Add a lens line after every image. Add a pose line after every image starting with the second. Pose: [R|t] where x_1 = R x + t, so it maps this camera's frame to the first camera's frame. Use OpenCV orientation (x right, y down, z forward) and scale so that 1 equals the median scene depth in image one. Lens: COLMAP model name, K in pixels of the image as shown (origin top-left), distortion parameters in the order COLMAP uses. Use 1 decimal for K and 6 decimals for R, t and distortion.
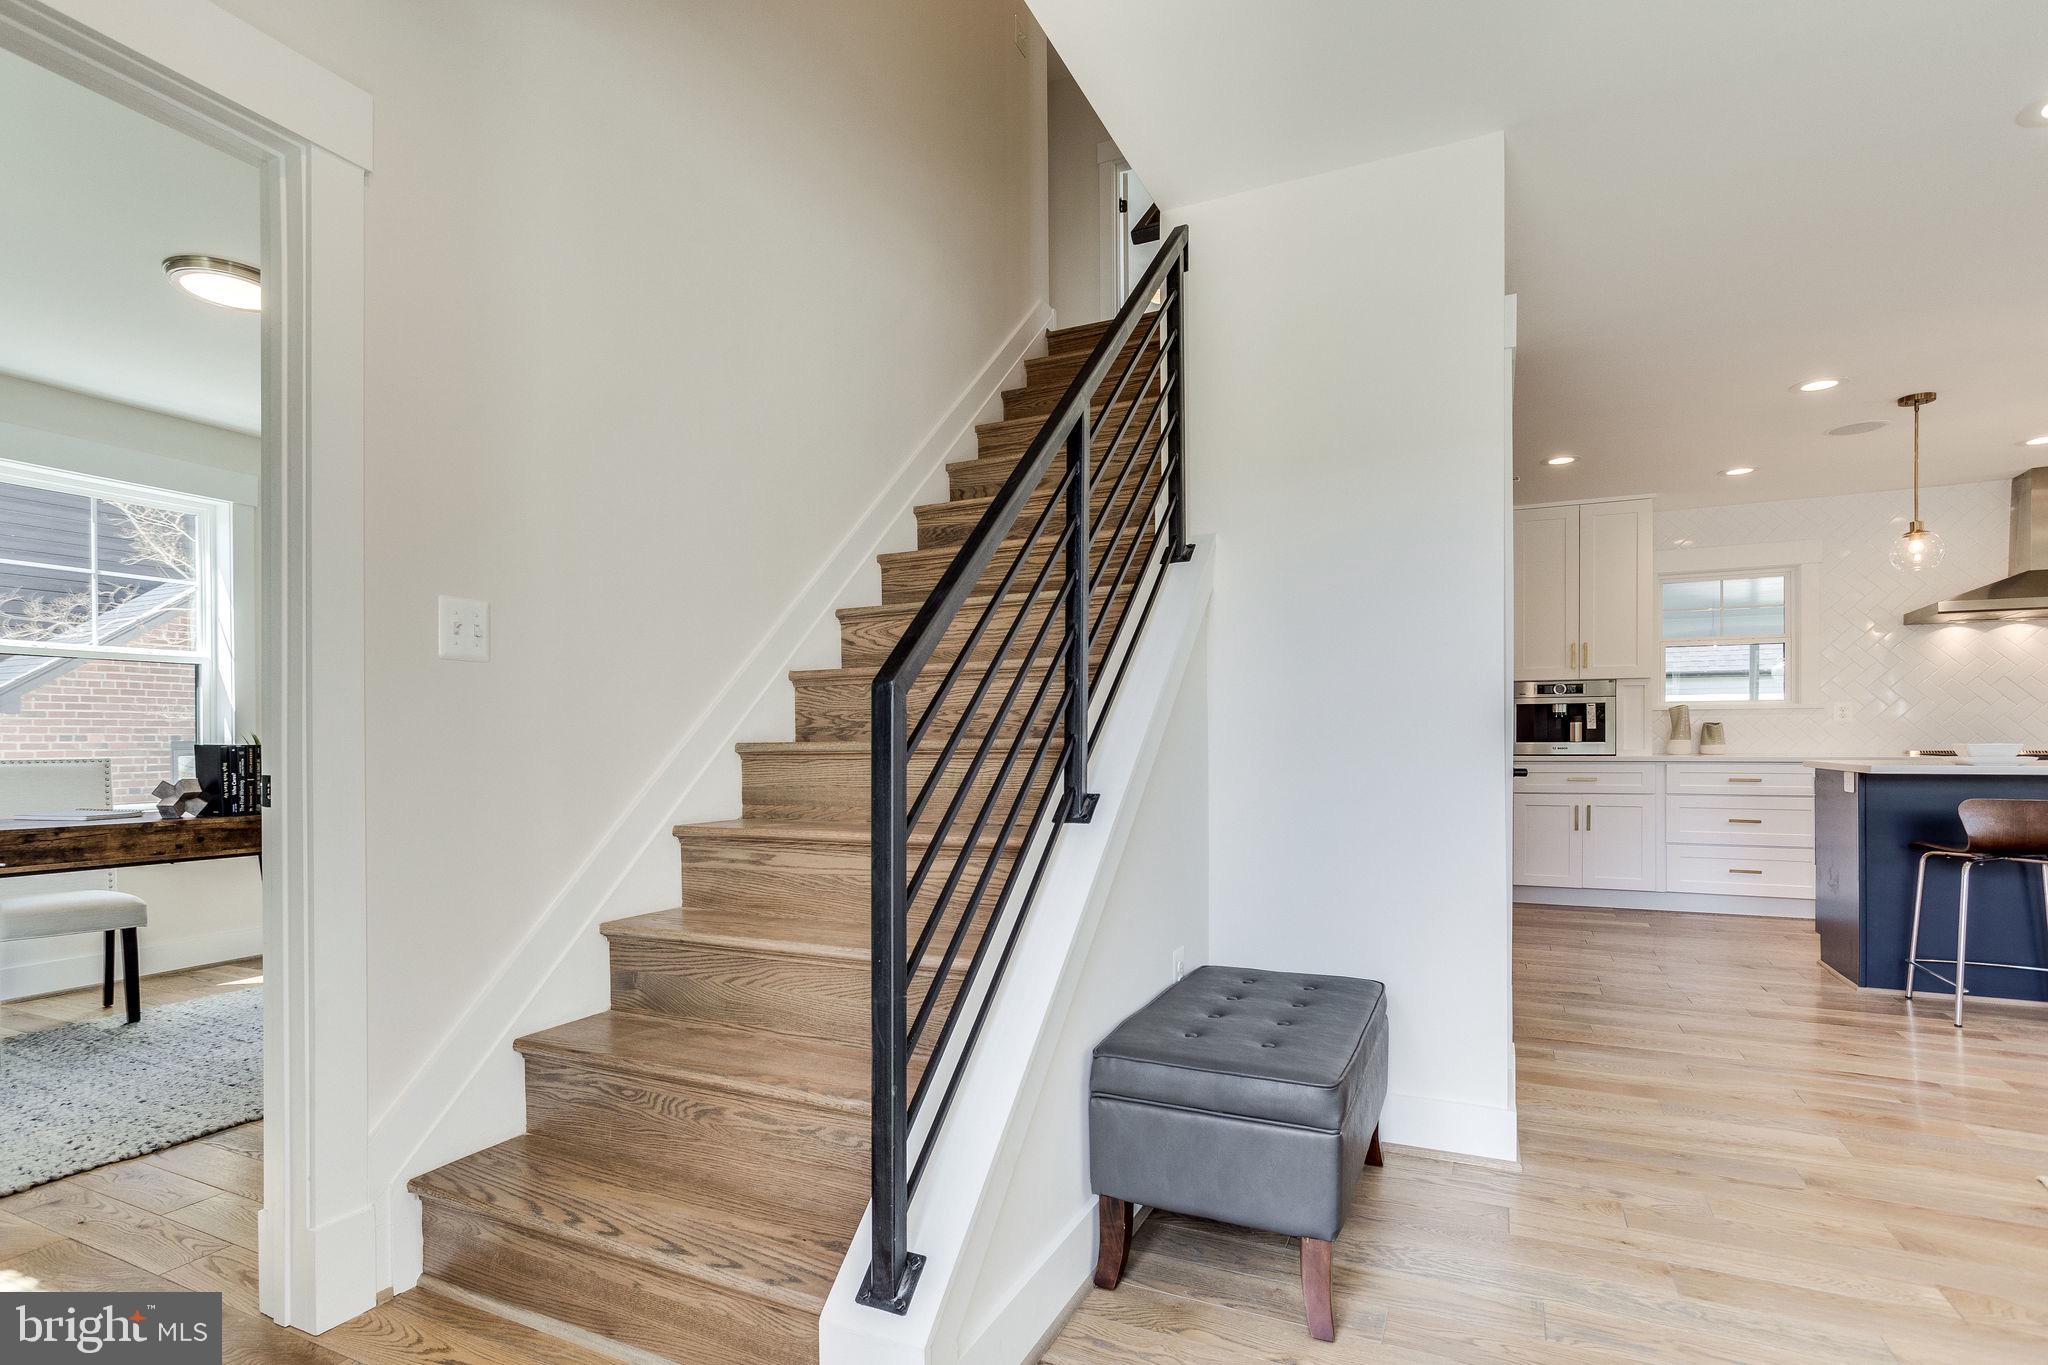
lens RADIAL K [[1011.7, 0, 1018.0], [0, 1011.7, 736.1], [0, 0, 1]] dist [-0.015347, 0.016598]
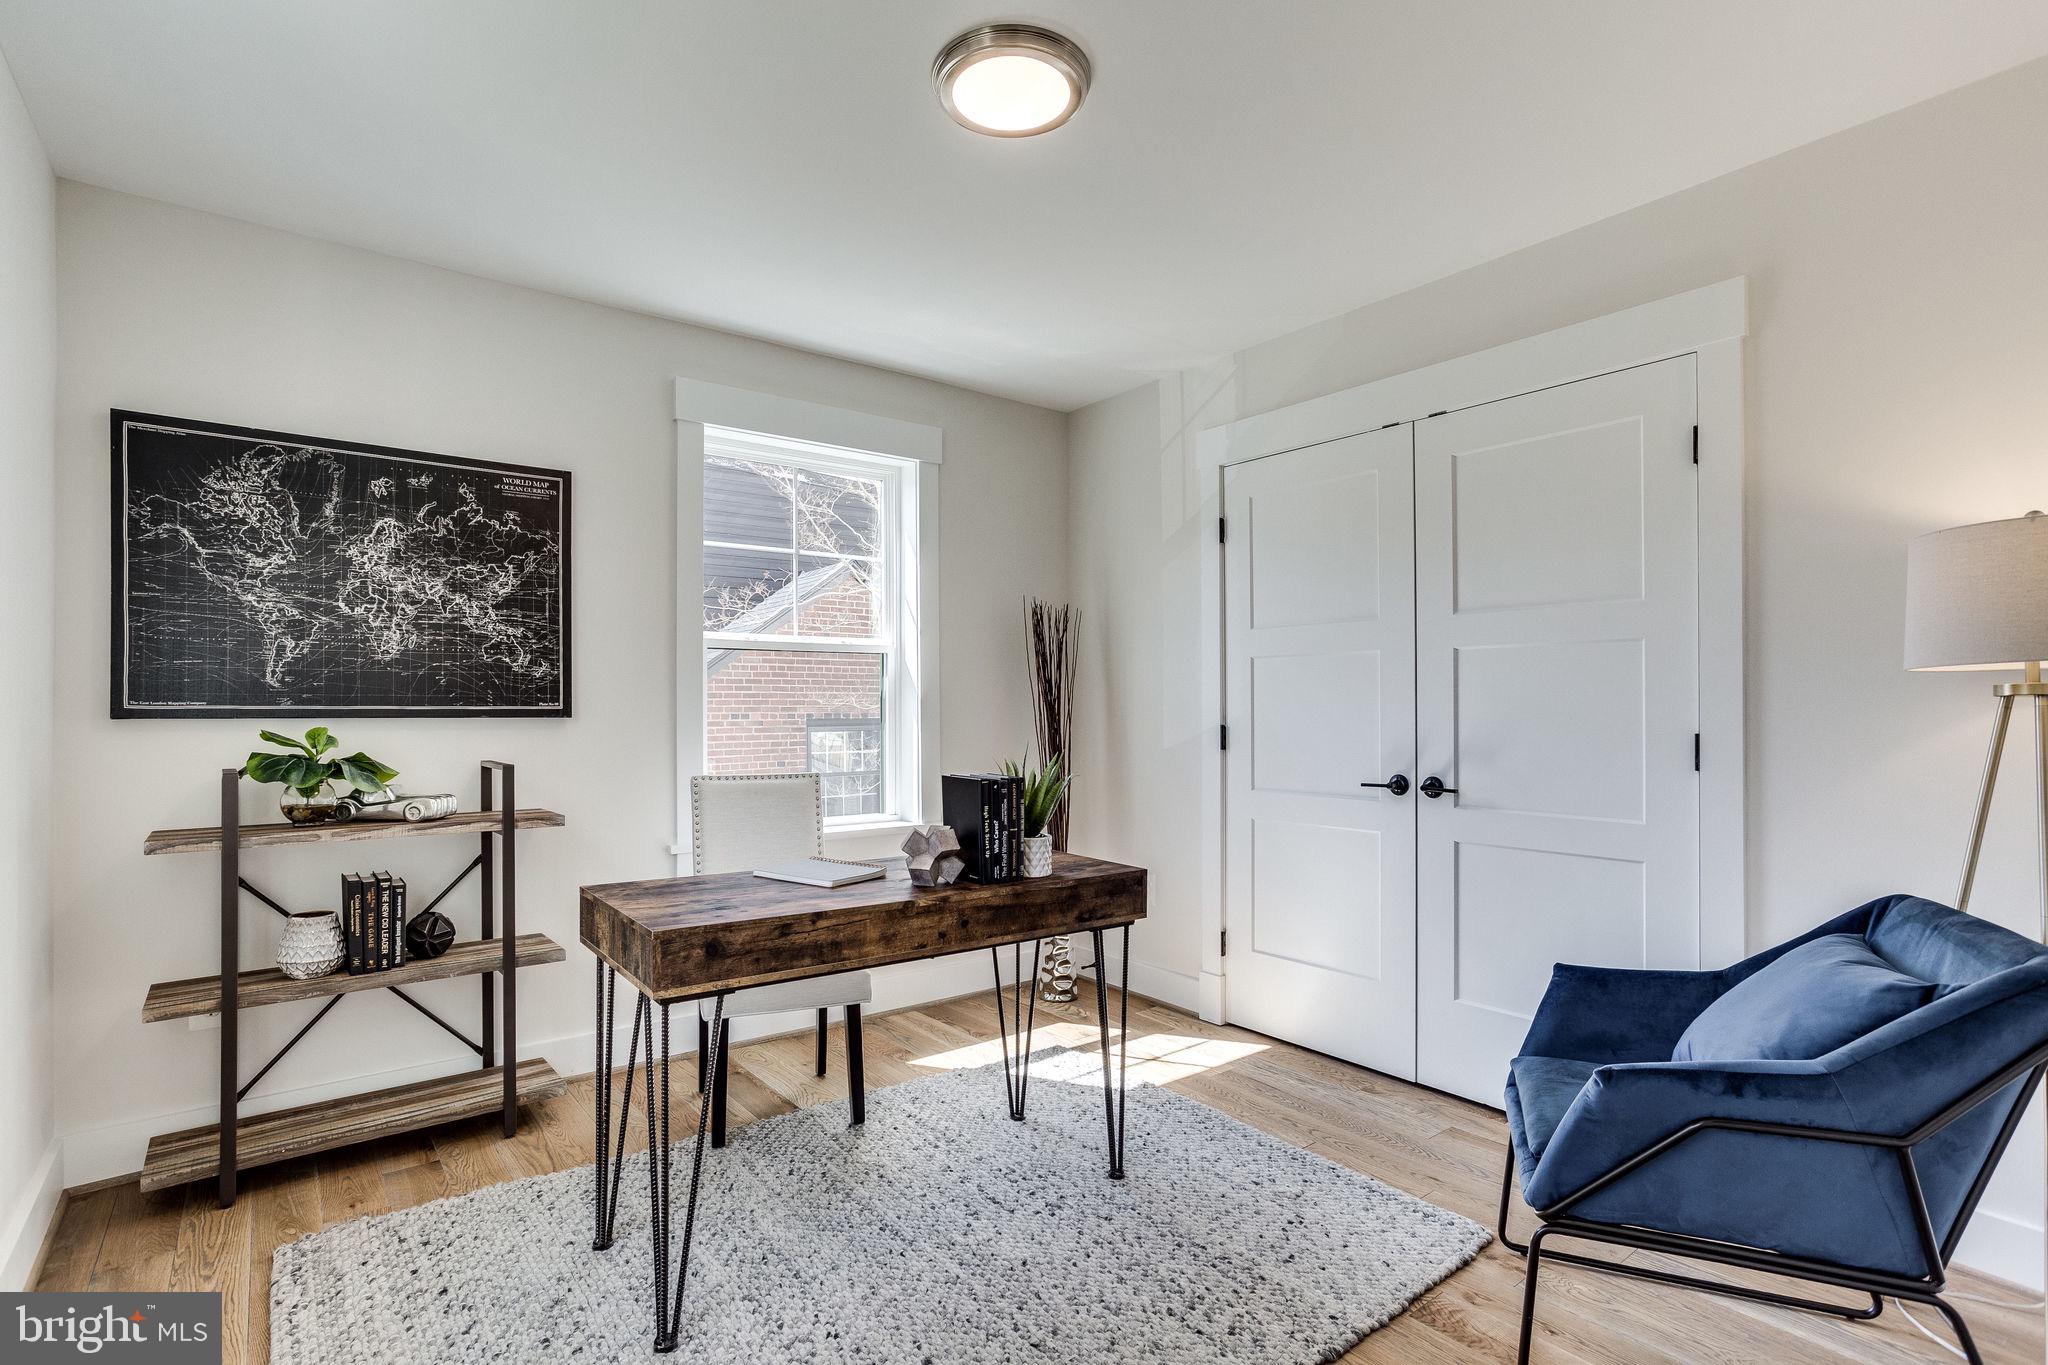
lens RADIAL K [[990.1, 0, 1017.7], [0, 990.1, 687.6], [0, 0, 1]] dist [-0.040351, 0.026786]
pose [[0.897438, -0.009170, -0.441046, -0.473268], [0.004700, 0.999926, -0.011226, -0.044754], [0.441116, 0.008002, 0.897414, 0.413768]]
